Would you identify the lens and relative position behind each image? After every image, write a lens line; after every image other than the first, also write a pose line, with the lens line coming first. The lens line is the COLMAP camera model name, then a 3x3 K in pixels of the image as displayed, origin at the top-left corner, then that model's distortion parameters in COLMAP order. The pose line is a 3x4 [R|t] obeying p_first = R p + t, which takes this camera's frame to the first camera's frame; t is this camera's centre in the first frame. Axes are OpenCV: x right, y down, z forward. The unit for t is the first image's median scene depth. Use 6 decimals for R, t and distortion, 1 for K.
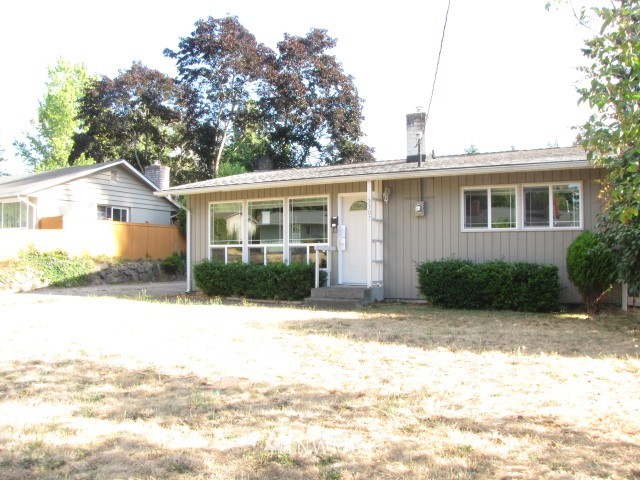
lens RADIAL K [[547.4, 0, 323.4], [0, 547.4, 240.2], [0, 0, 1]] dist [-0.131206, 0.066944]
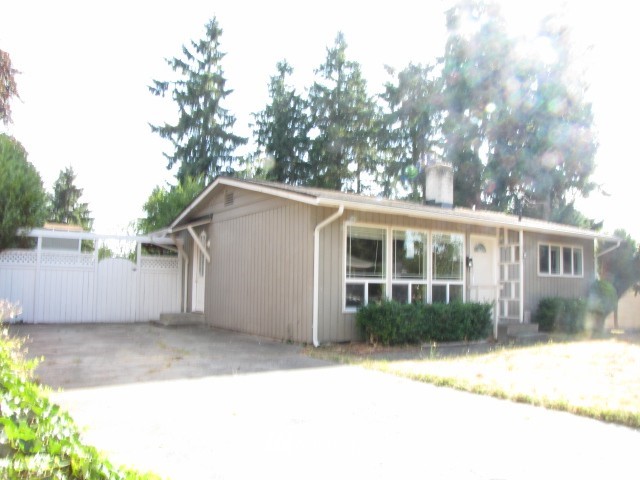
lens RADIAL K [[547.4, 0, 318.6], [0, 547.4, 241.5], [0, 0, 1]] dist [-0.131206, 0.066944]
pose [[0.473340, 0.079681, 0.877269, -1.007502], [-0.044298, 0.996794, -0.066636, 0.010349], [-0.879766, -0.007320, 0.475352, 0.758386]]
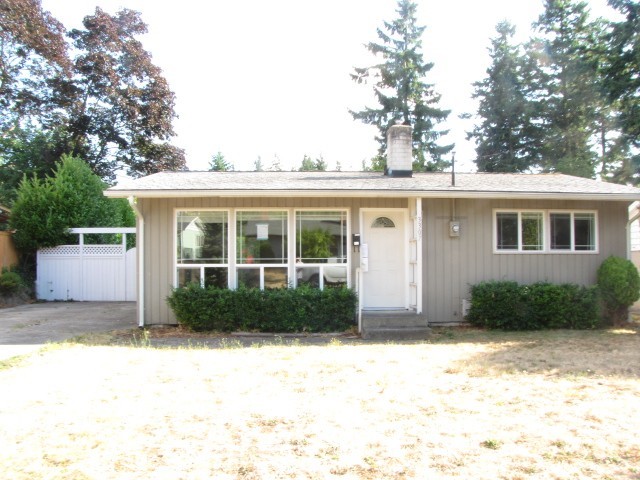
lens RADIAL K [[547.4, 0, 320.8], [0, 547.4, 243.2], [0, 0, 1]] dist [-0.131206, 0.066944]
pose [[0.863077, 0.014906, 0.504853, -0.473893], [-0.012977, 0.999889, -0.007337, -0.020281], [-0.504906, -0.000219, 0.863174, 0.261476]]
